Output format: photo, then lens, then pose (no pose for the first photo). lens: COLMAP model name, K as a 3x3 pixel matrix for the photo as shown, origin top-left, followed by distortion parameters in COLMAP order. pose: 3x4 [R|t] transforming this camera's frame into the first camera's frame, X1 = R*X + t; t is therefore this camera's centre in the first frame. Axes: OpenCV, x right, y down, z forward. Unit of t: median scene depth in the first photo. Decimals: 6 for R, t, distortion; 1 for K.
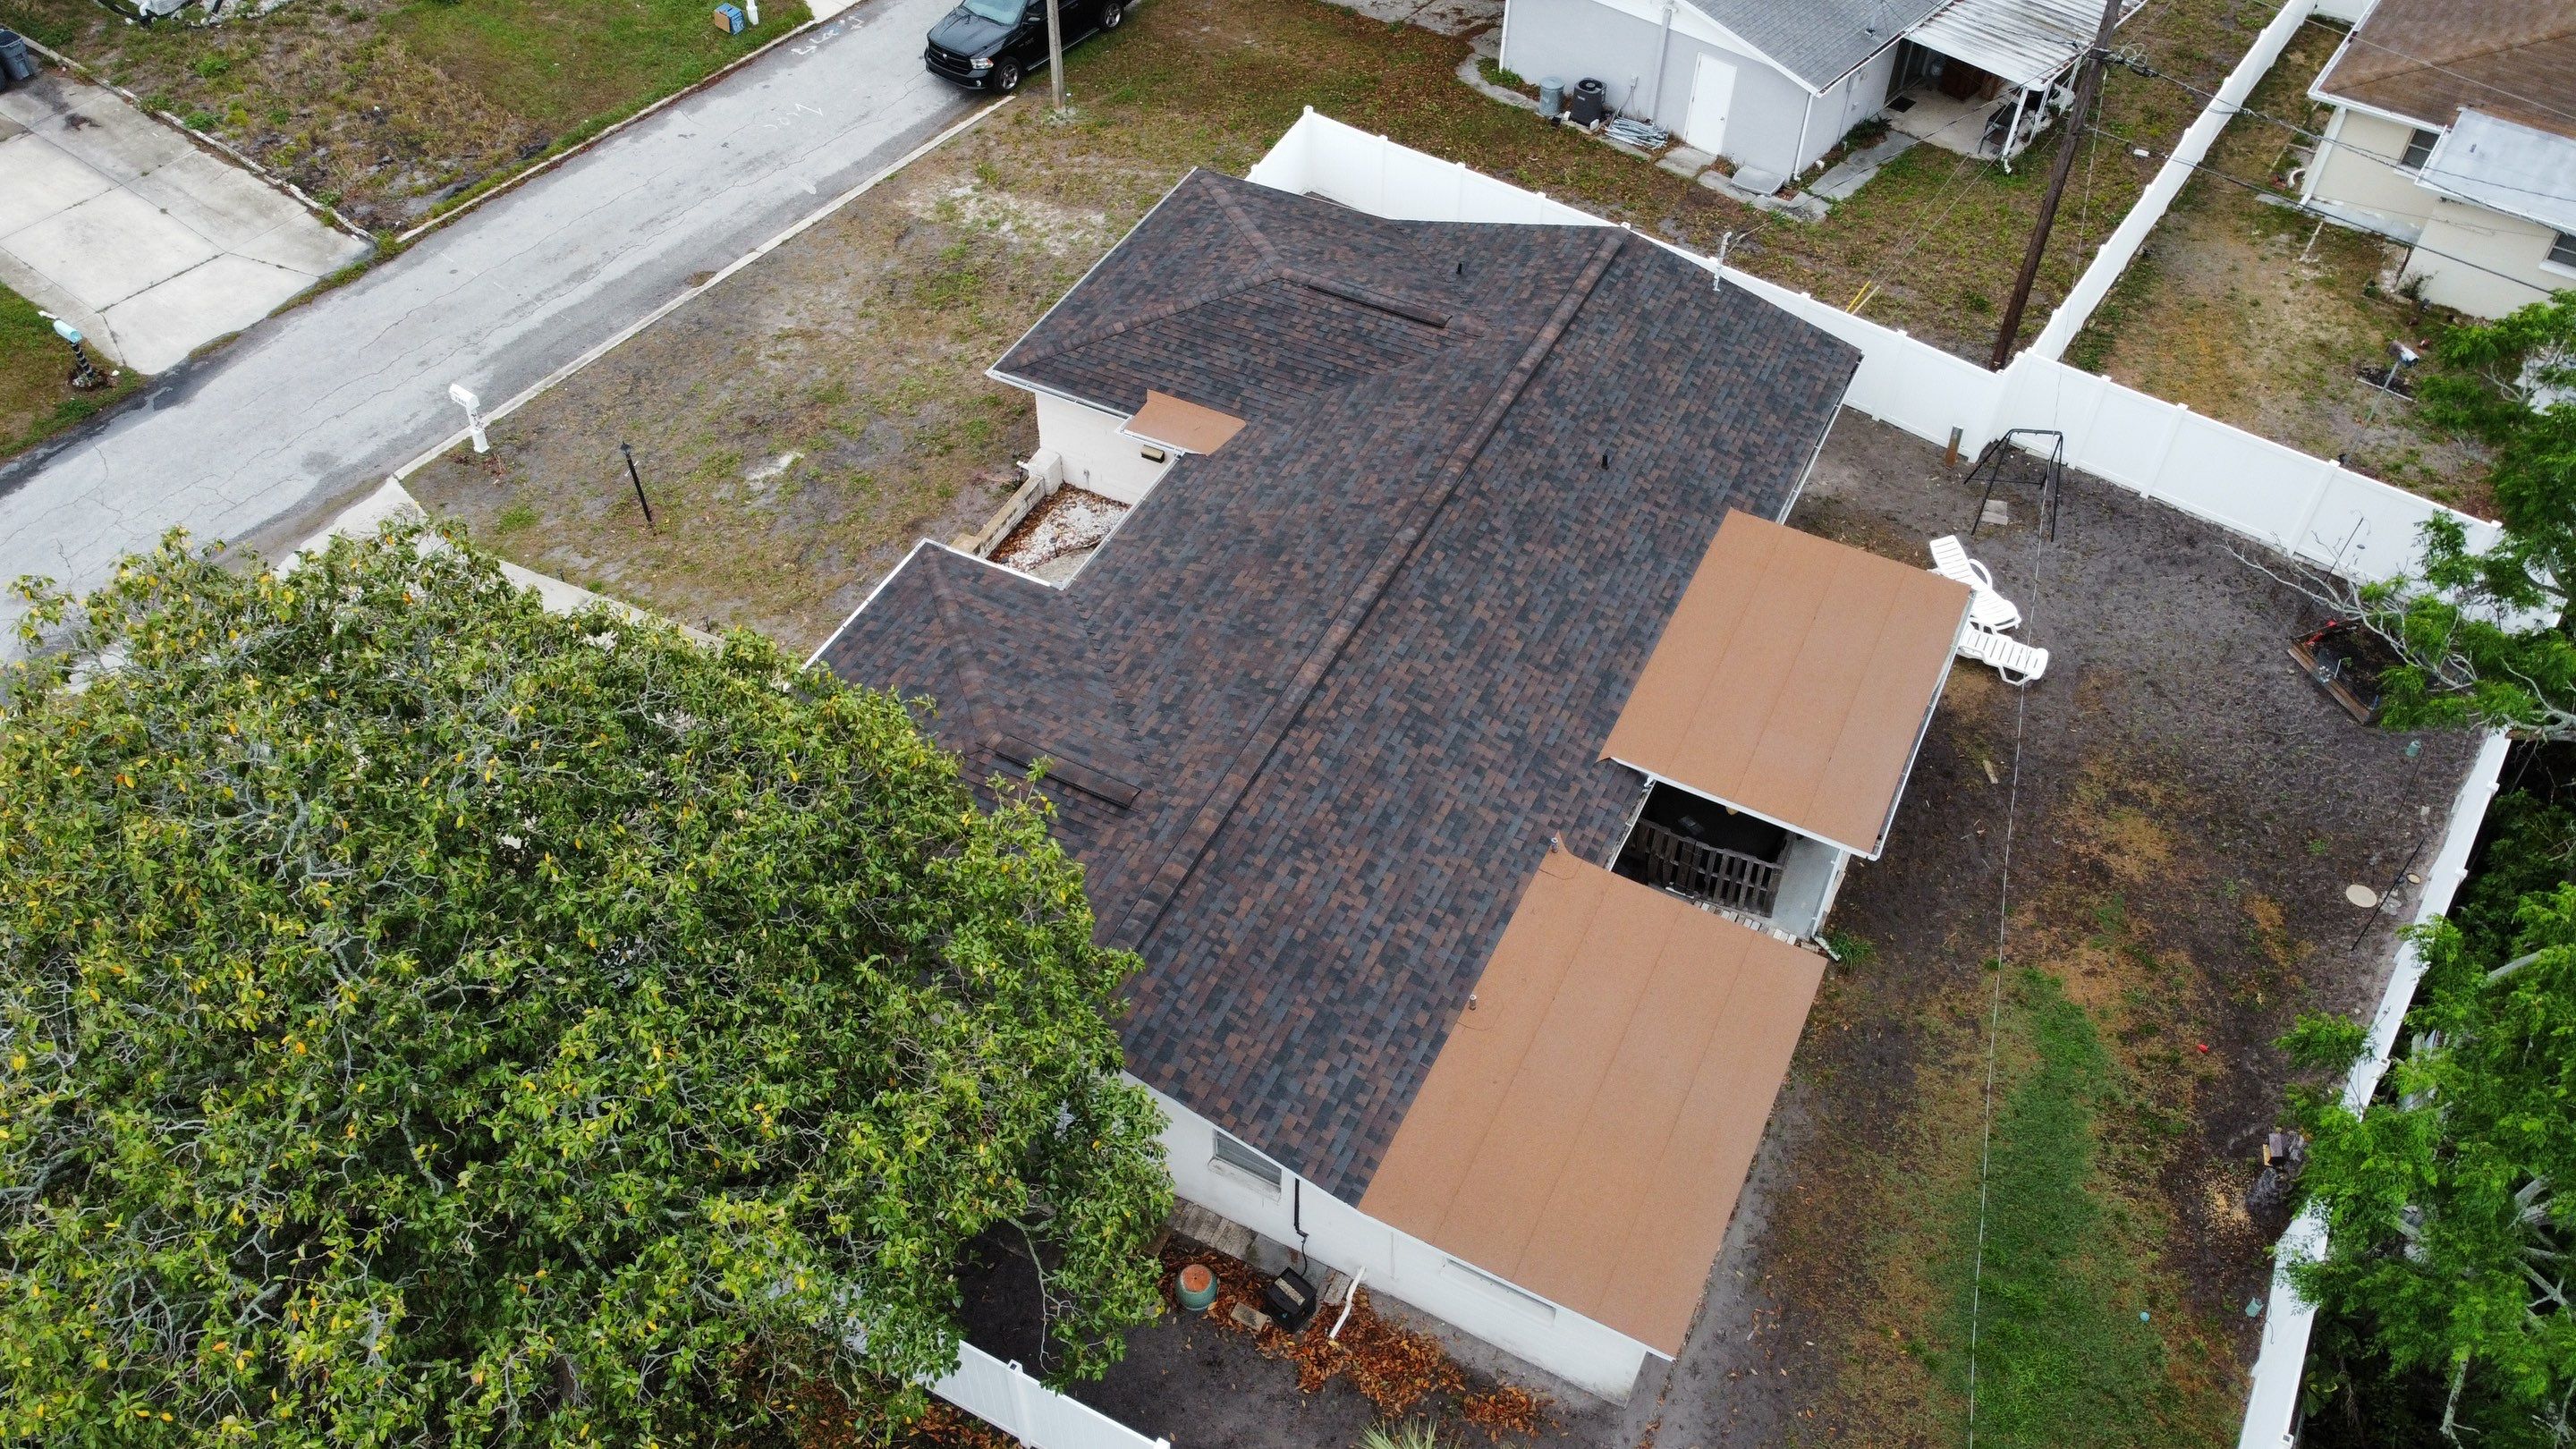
lens RADIAL K [[1943.3, 0, 1261.2], [0, 1943.3, 694.9], [0, 0, 1]] dist [0.011634, -0.021296]
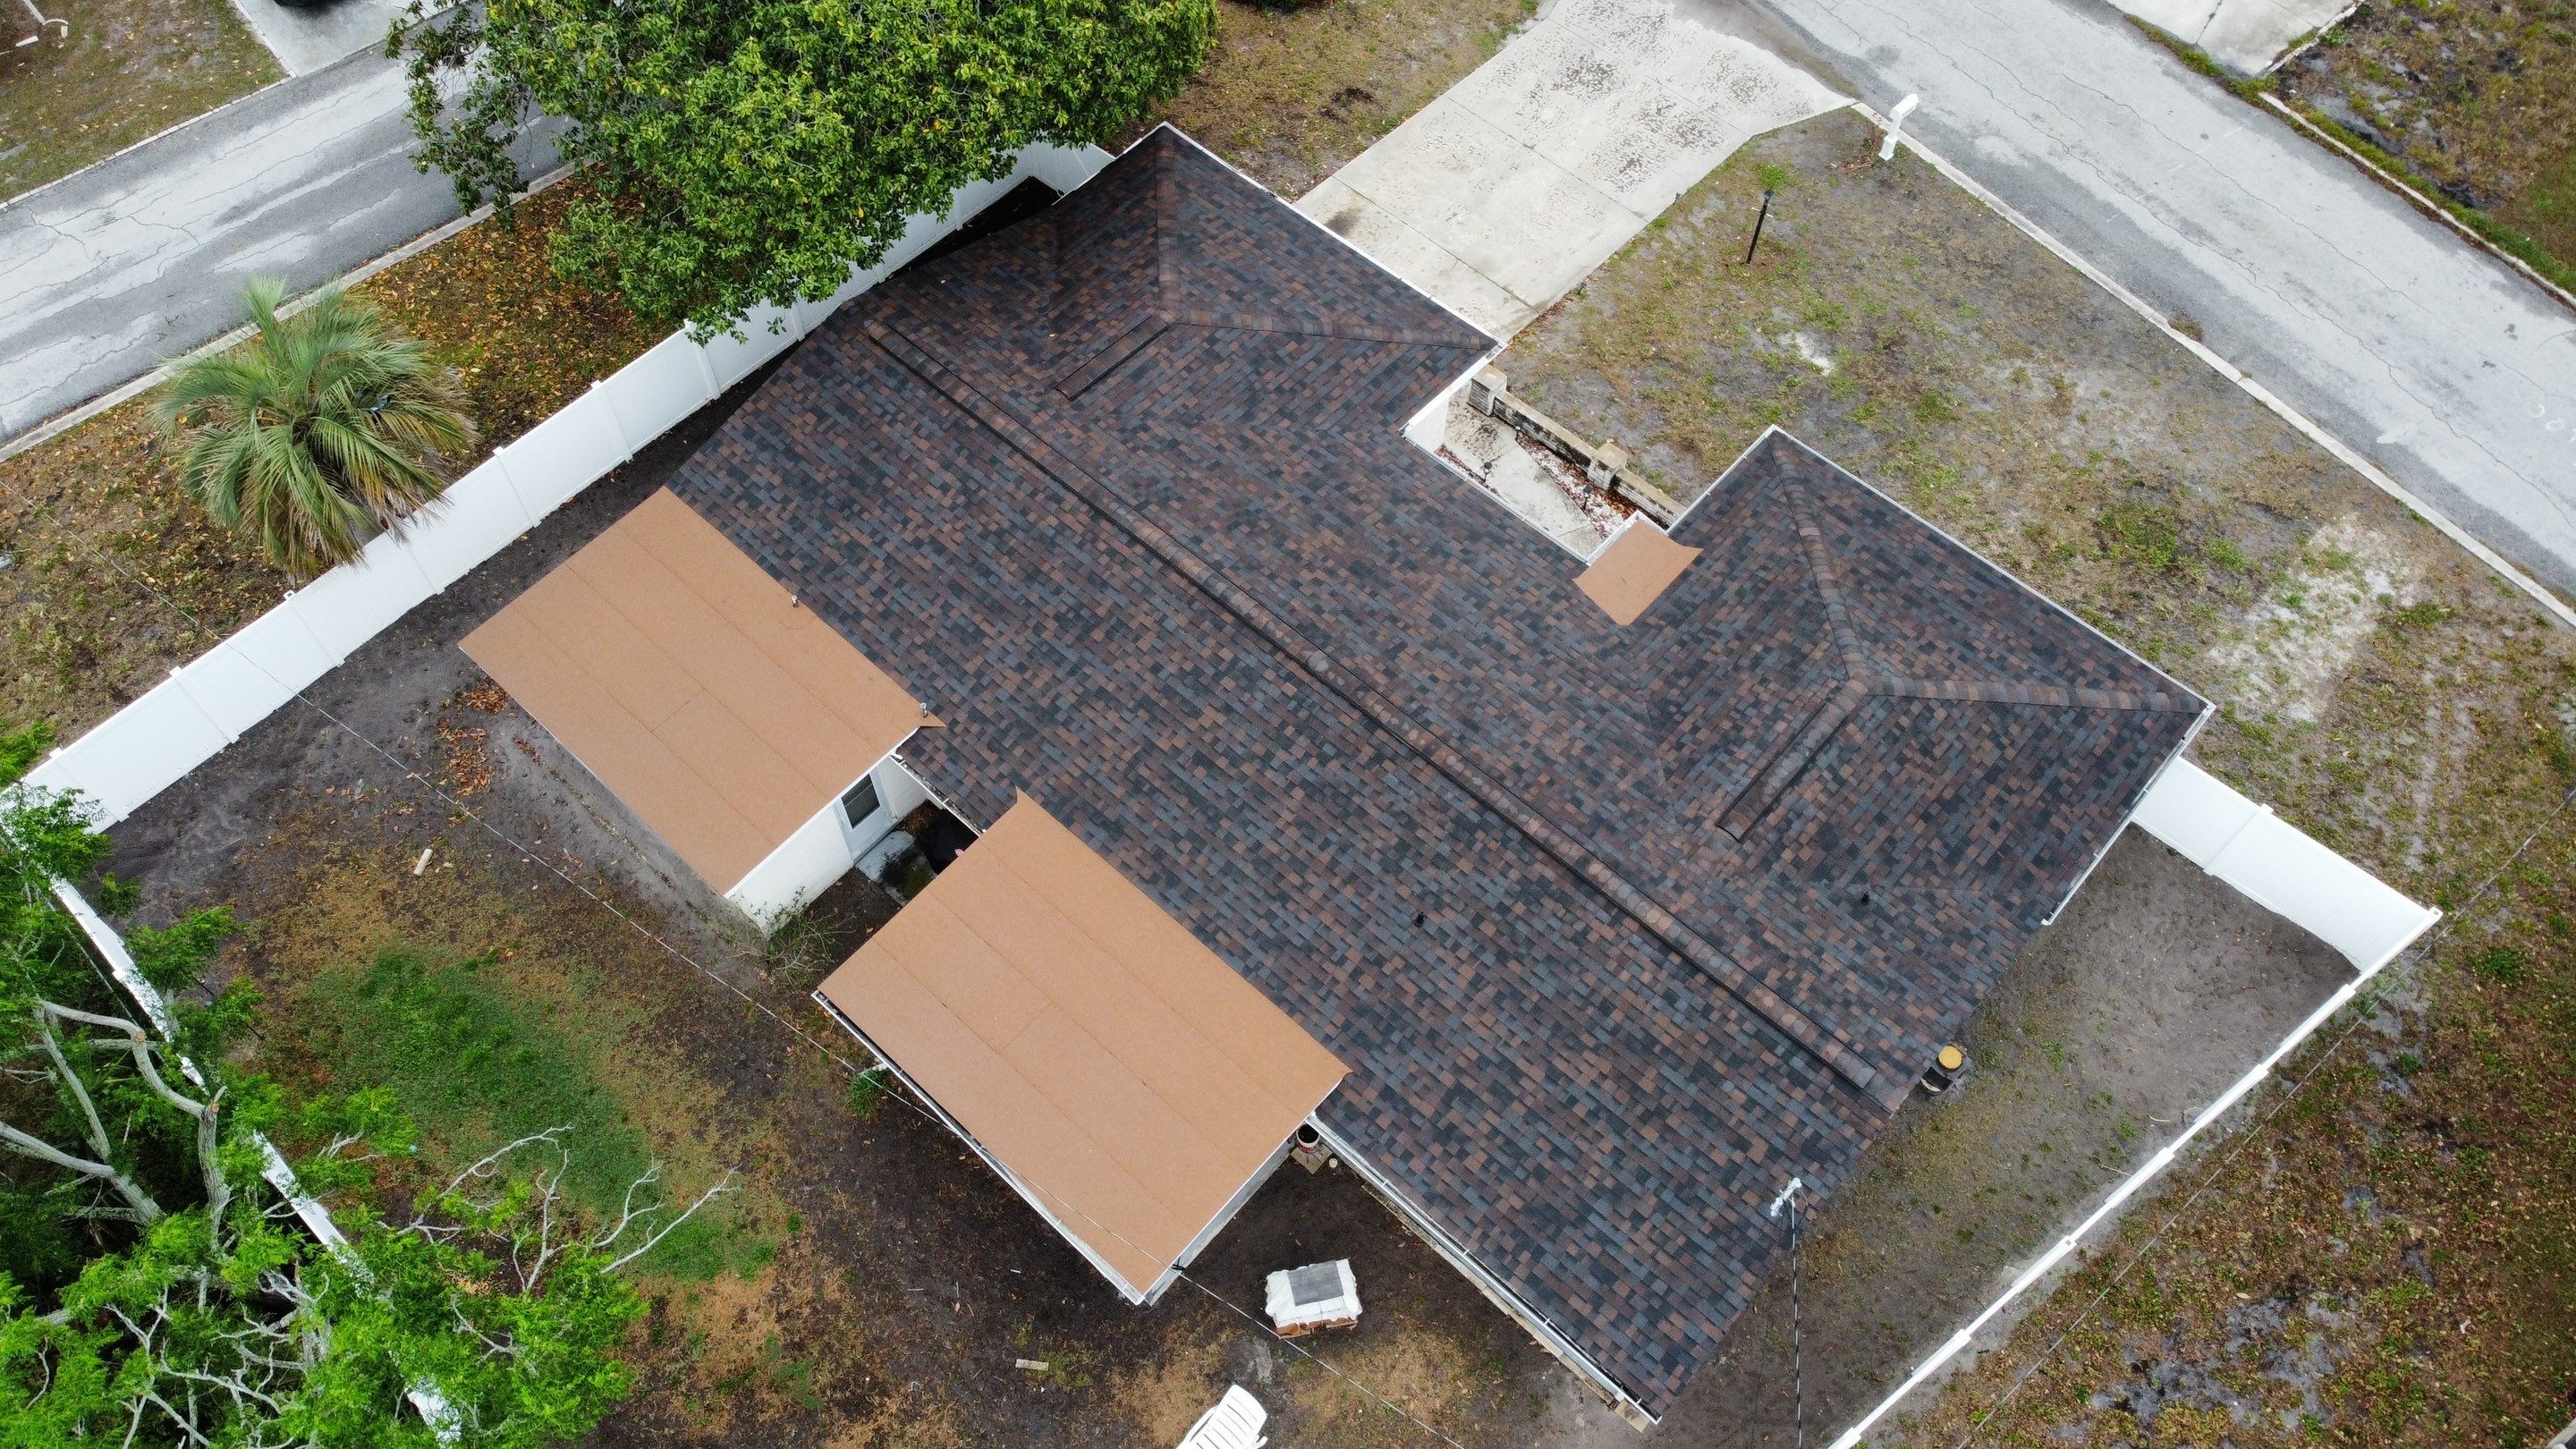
lens RADIAL K [[1936.9, 0, 1251.2], [0, 1936.9, 707.3], [0, 0, 1]] dist [0.025570, -0.050851]
pose [[-0.261965, 0.822417, -0.504980, 0.454566], [-0.694985, 0.202288, 0.689982, -0.554392], [0.669604, 0.531704, 0.518576, 0.407125]]
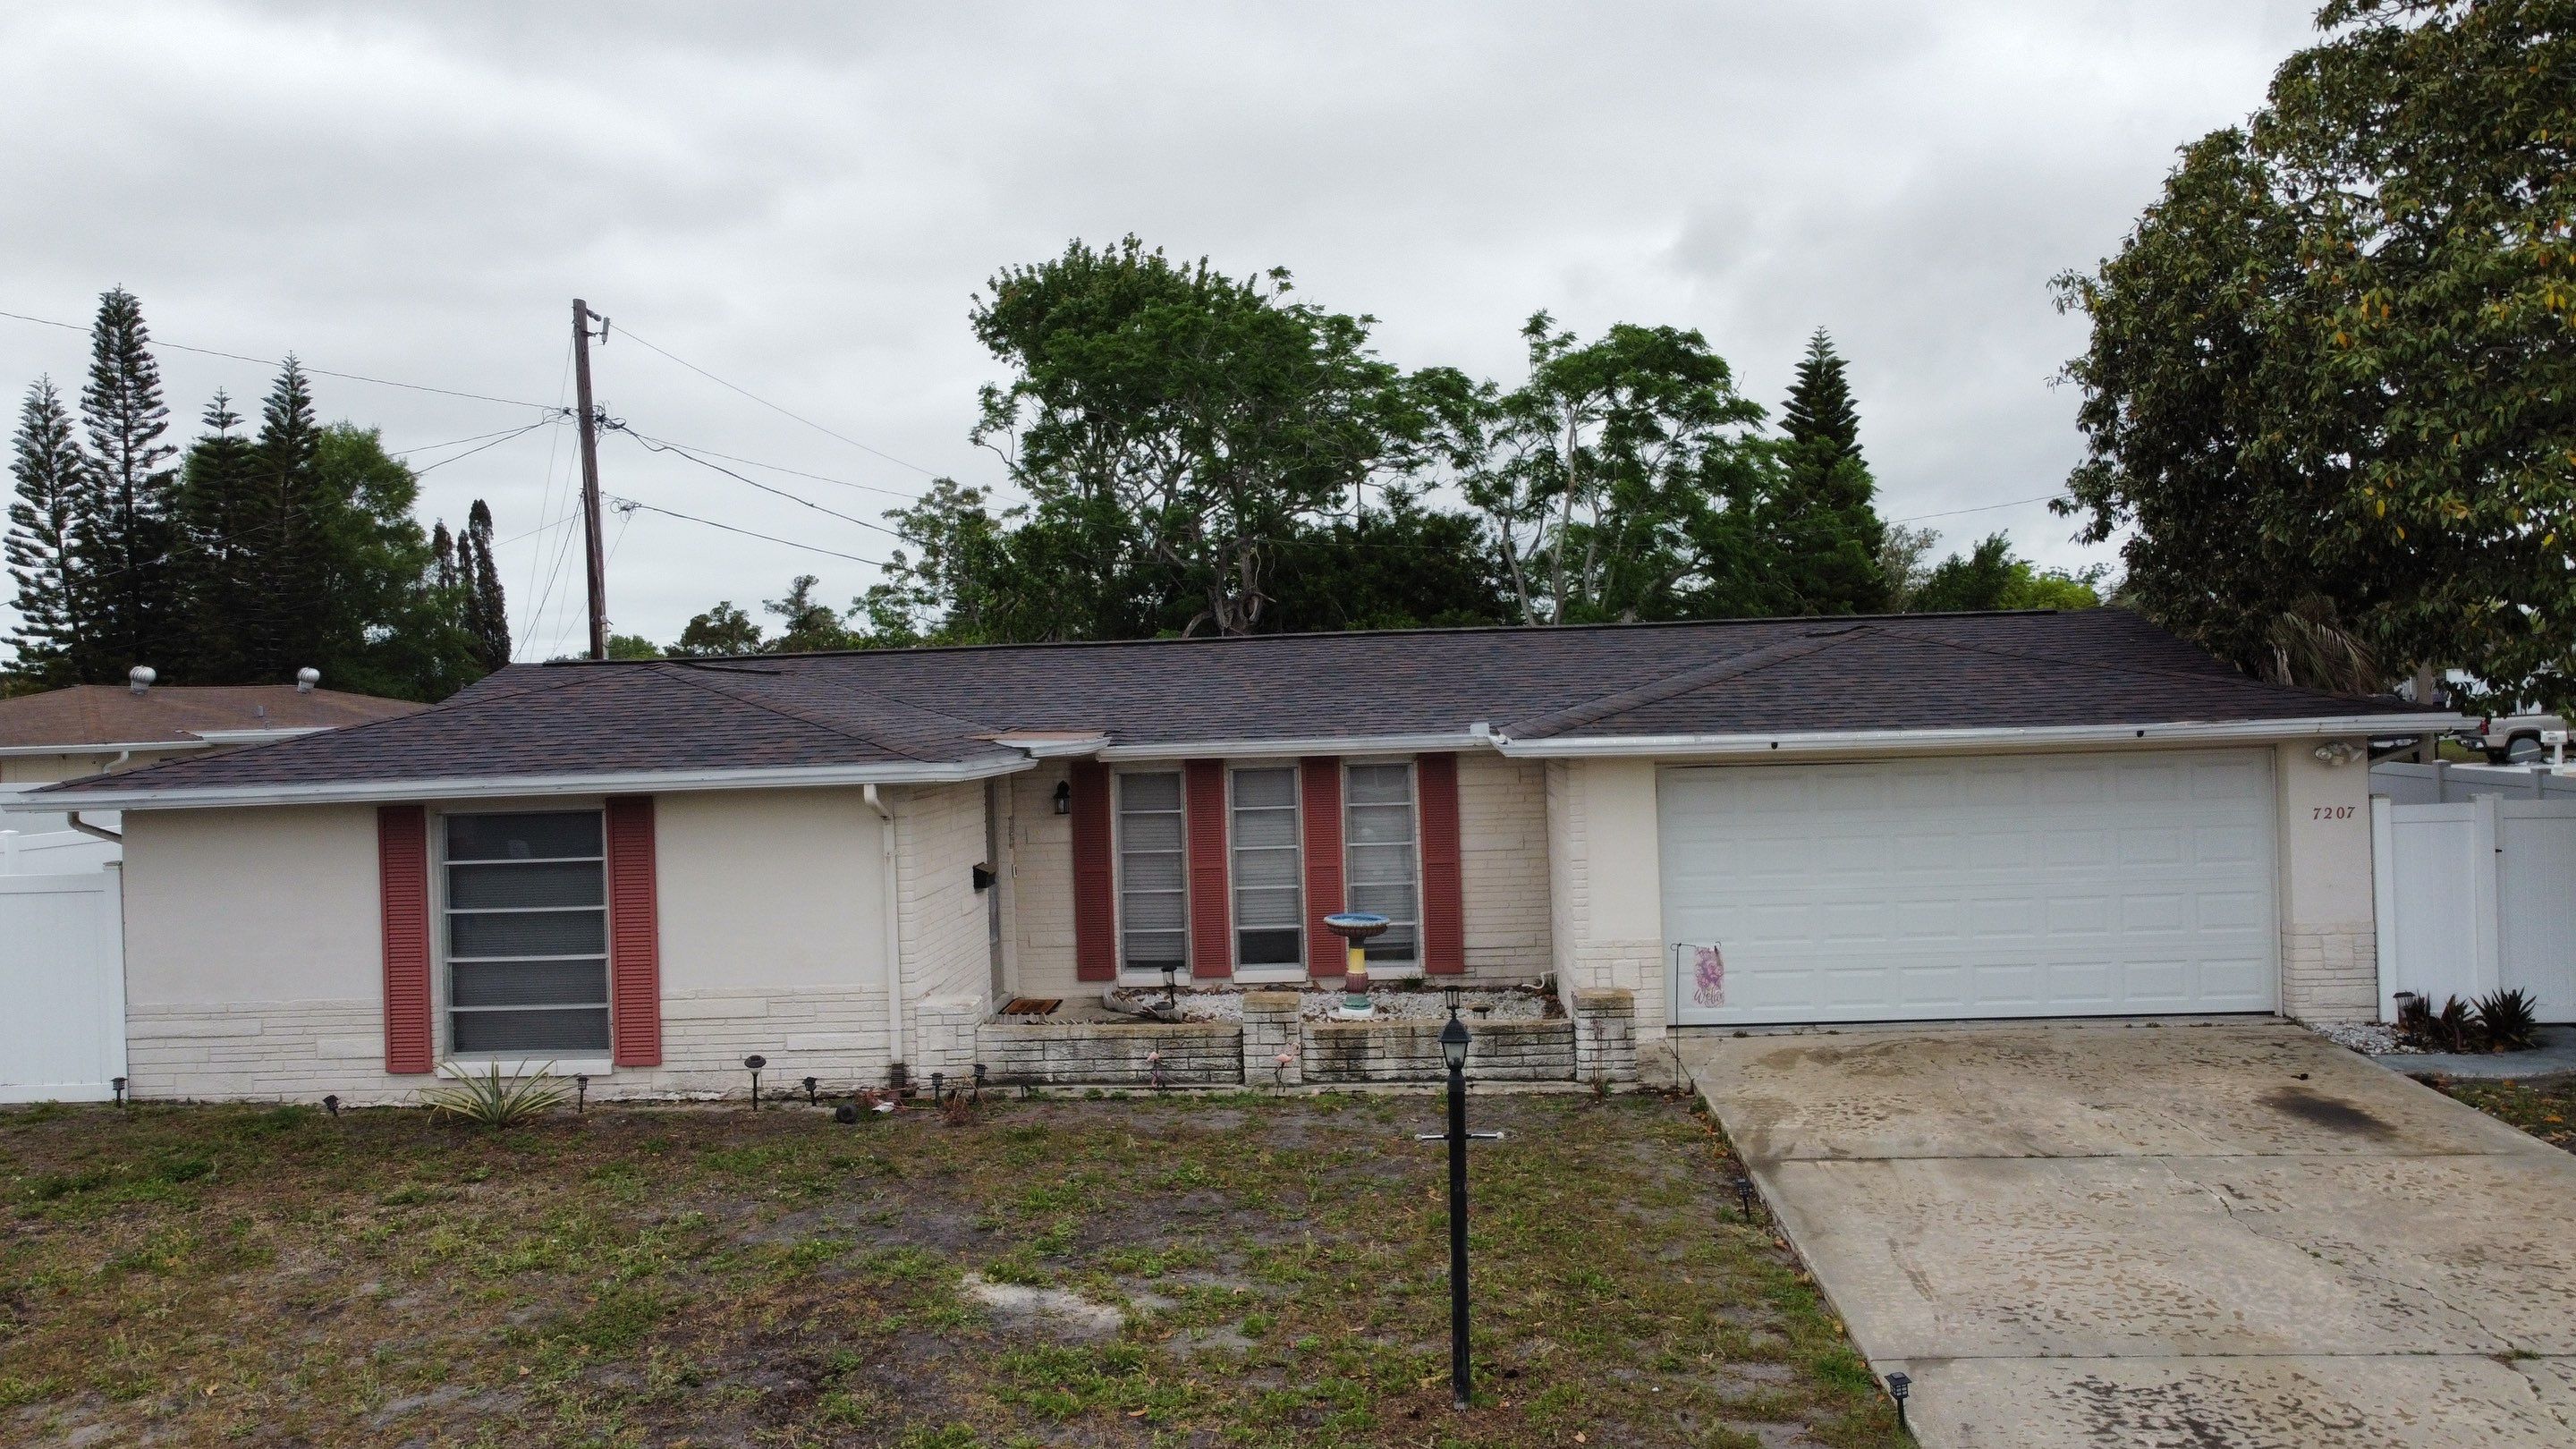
lens RADIAL K [[1943.3, 0, 1256.7], [0, 1943.3, 691.3], [0, 0, 1]] dist [0.011634, -0.021296]
pose [[-0.395592, 0.017895, 0.918252, -0.529712], [0.680817, 0.676775, 0.280114, -0.237822], [-0.616437, 0.735972, -0.279910, 0.996043]]
